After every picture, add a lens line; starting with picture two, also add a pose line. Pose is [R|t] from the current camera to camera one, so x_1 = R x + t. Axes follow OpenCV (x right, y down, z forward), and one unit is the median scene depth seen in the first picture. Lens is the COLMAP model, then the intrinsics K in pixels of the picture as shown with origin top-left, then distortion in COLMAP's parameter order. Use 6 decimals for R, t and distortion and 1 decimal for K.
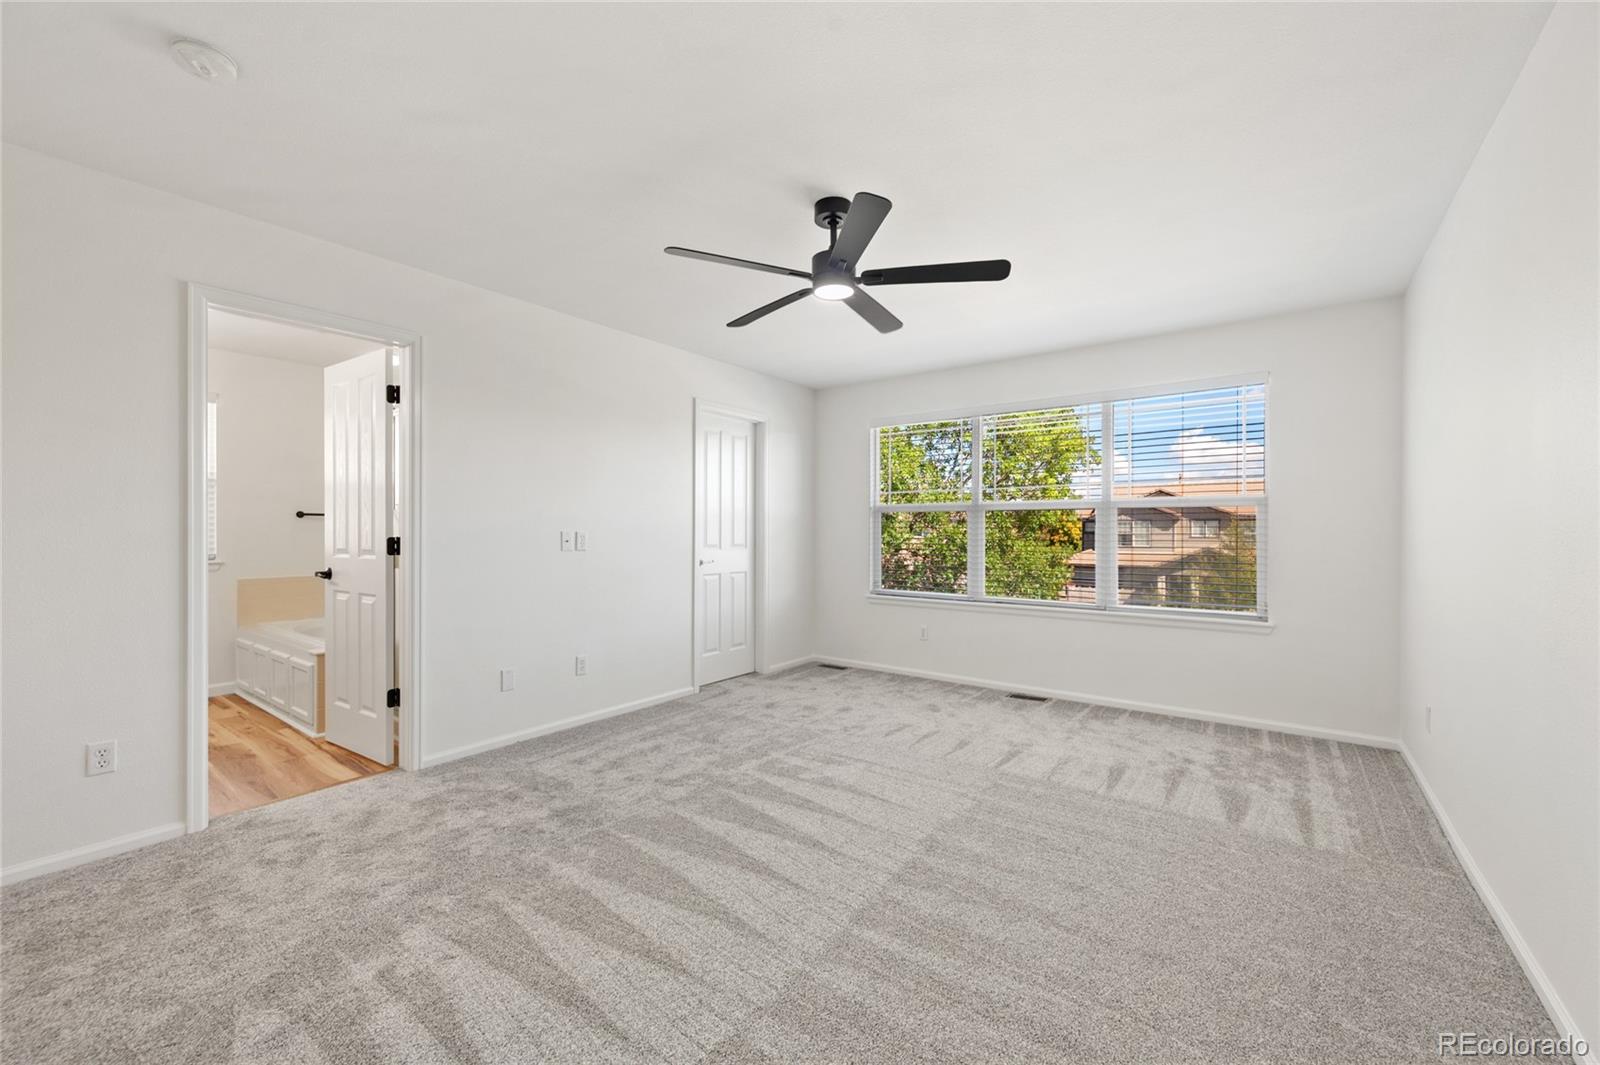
lens RADIAL K [[645.0, 0, 804.9], [0, 645.0, 527.9], [0, 0, 1]] dist [0.014528, -0.000175]
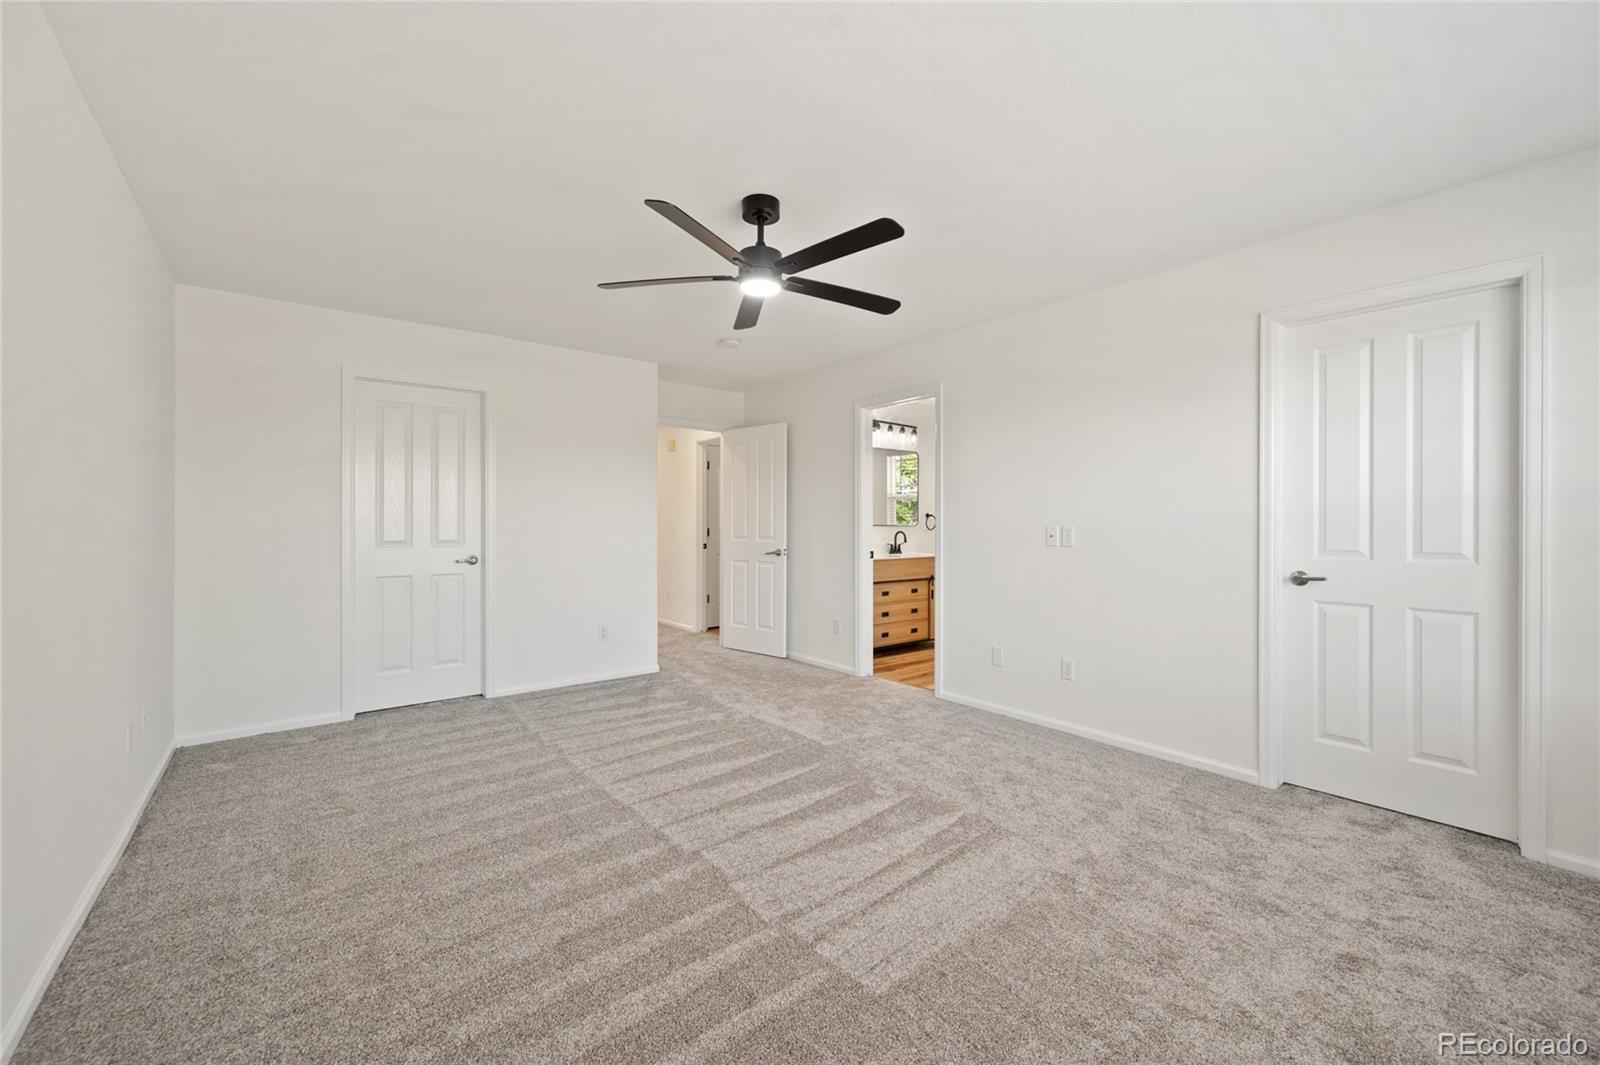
lens RADIAL K [[645.0, 0, 803.4], [0, 645.0, 528.3], [0, 0, 1]] dist [0.014528, -0.000175]
pose [[-0.260491, 0.003051, -0.965471, 0.653765], [0.001798, 0.999995, 0.002675, 0.006100], [0.965475, -0.001039, -0.260495, 0.872148]]
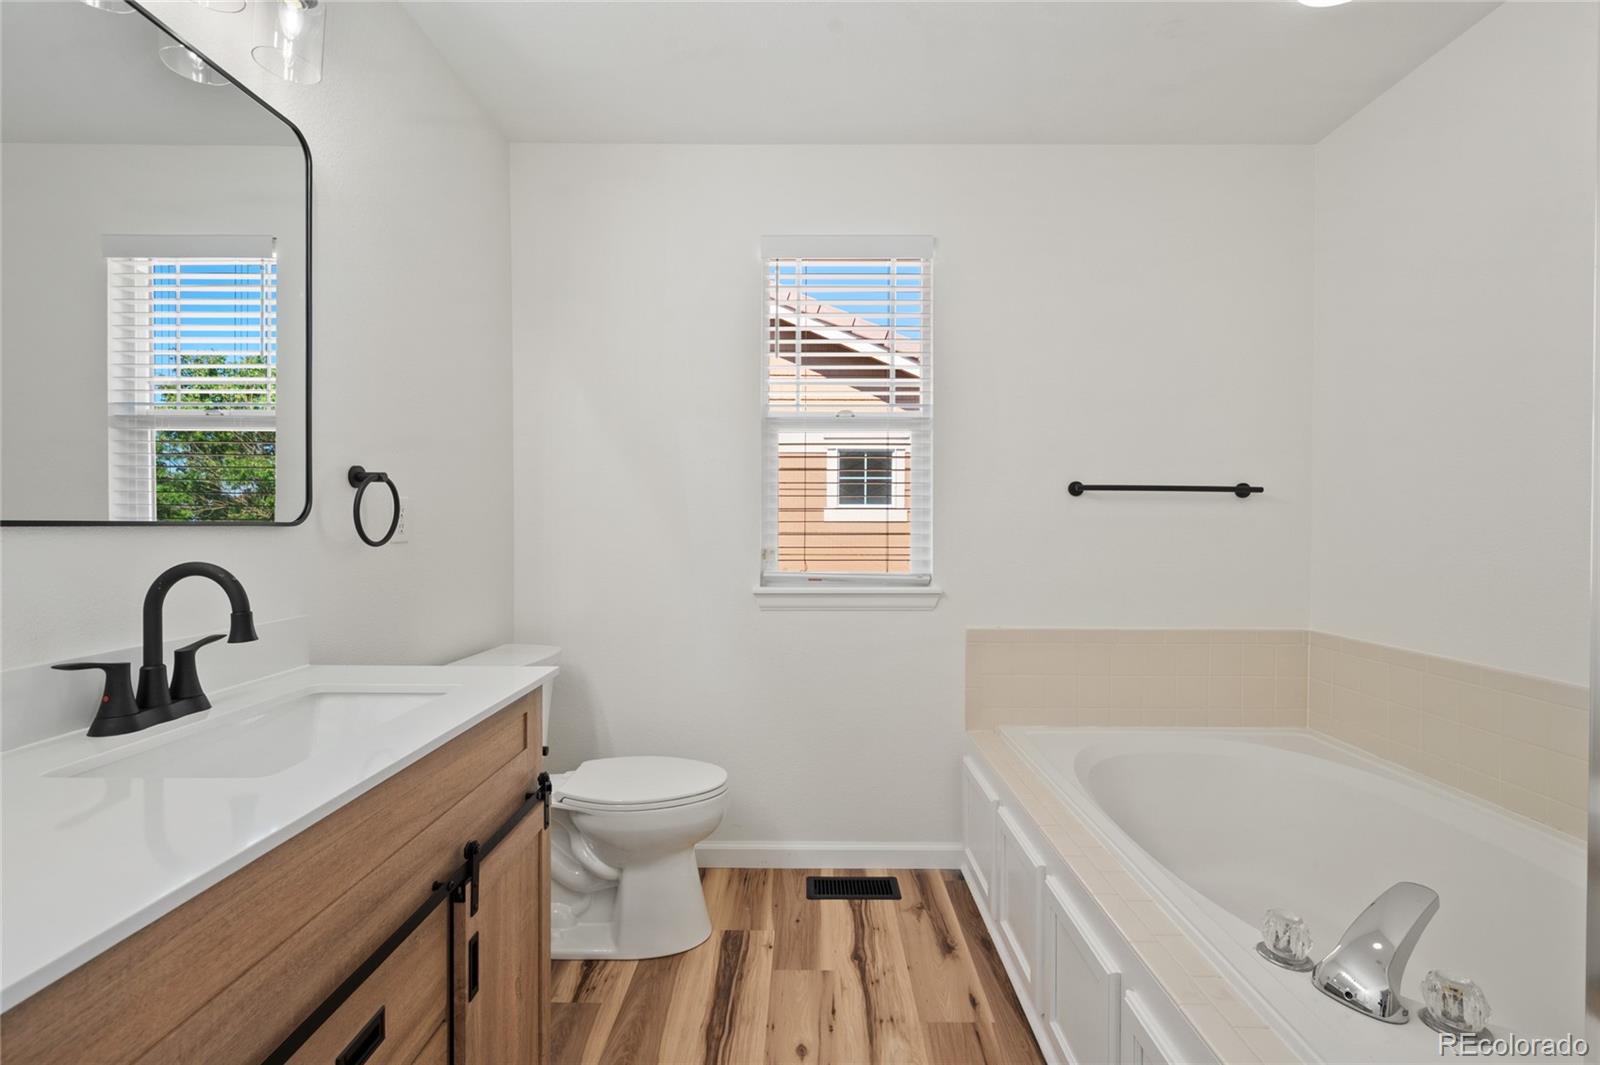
lens RADIAL K [[712.0, 0, 802.7], [0, 712.0, 529.0], [0, 0, 1]] dist [0.010972, 0.000445]
pose [[0.576140, 0.005293, -0.817334, -0.611679], [0.000044, 0.999979, 0.006506, 0.003750], [0.817351, -0.003784, 0.576127, 0.717402]]
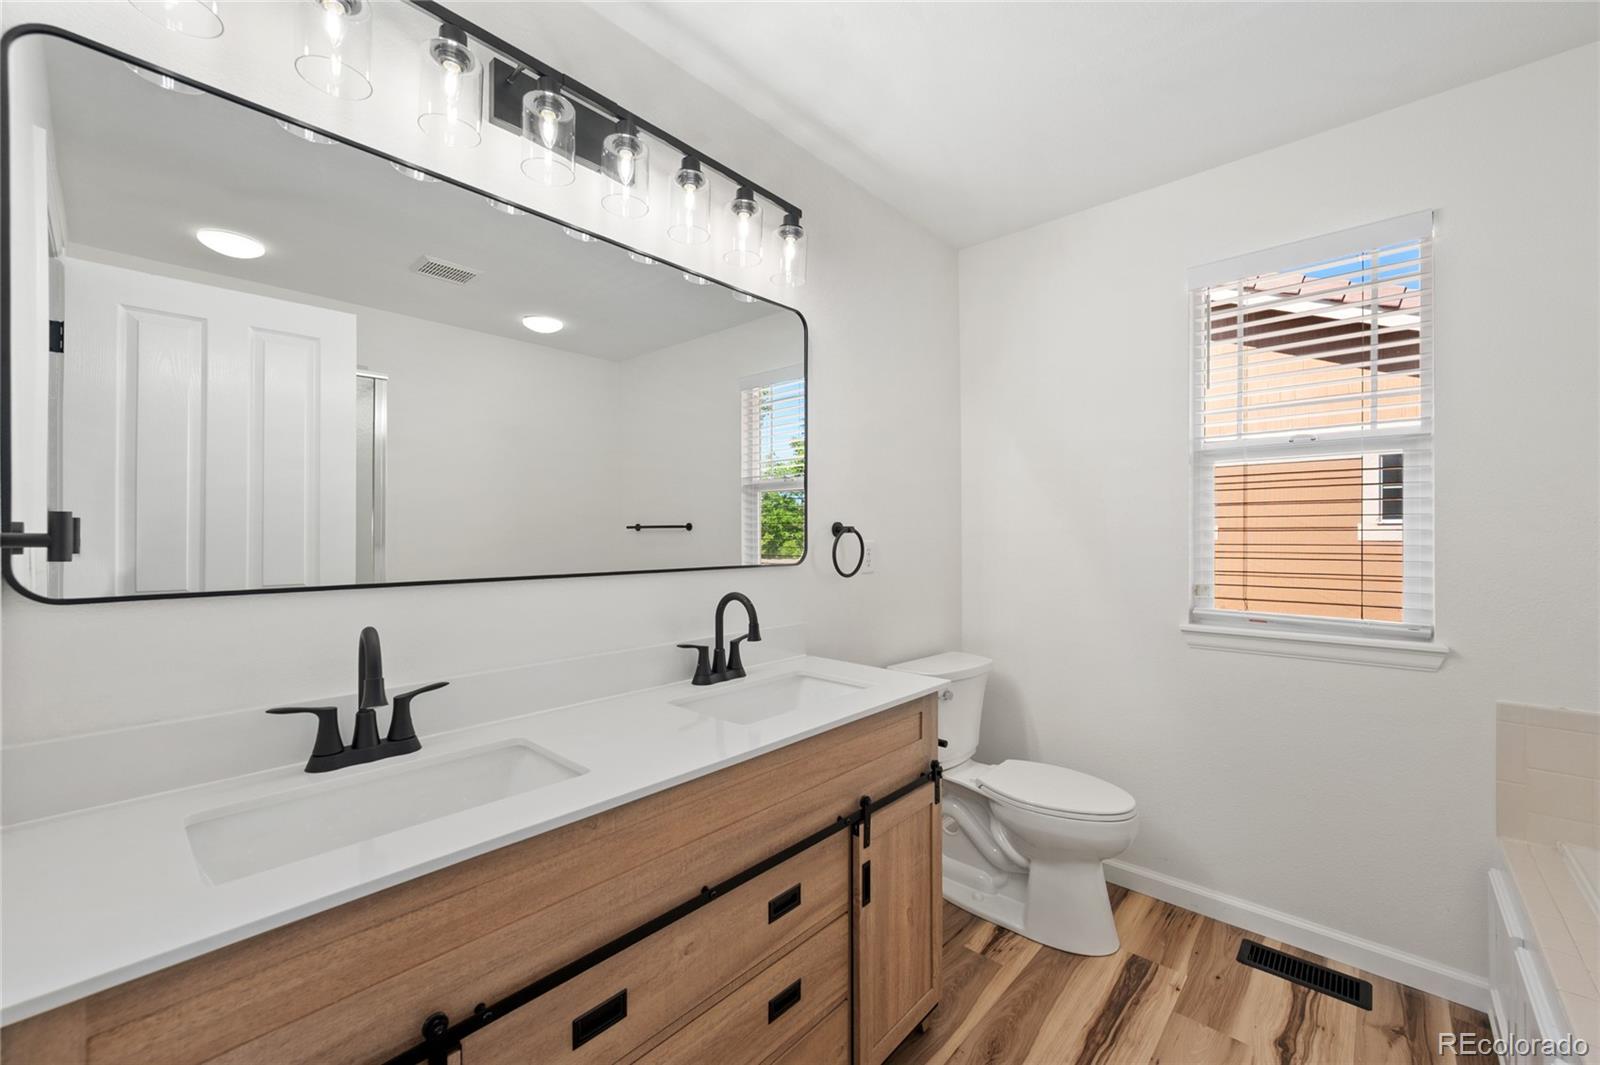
lens RADIAL K [[645.0, 0, 801.9], [0, 645.0, 532.4], [0, 0, 1]] dist [0.014528, -0.000175]
pose [[-0.109890, -0.002680, -0.993940, -0.550538], [0.003334, 0.999990, -0.003064, -0.018833], [0.993938, -0.003650, -0.109880, 0.773662]]
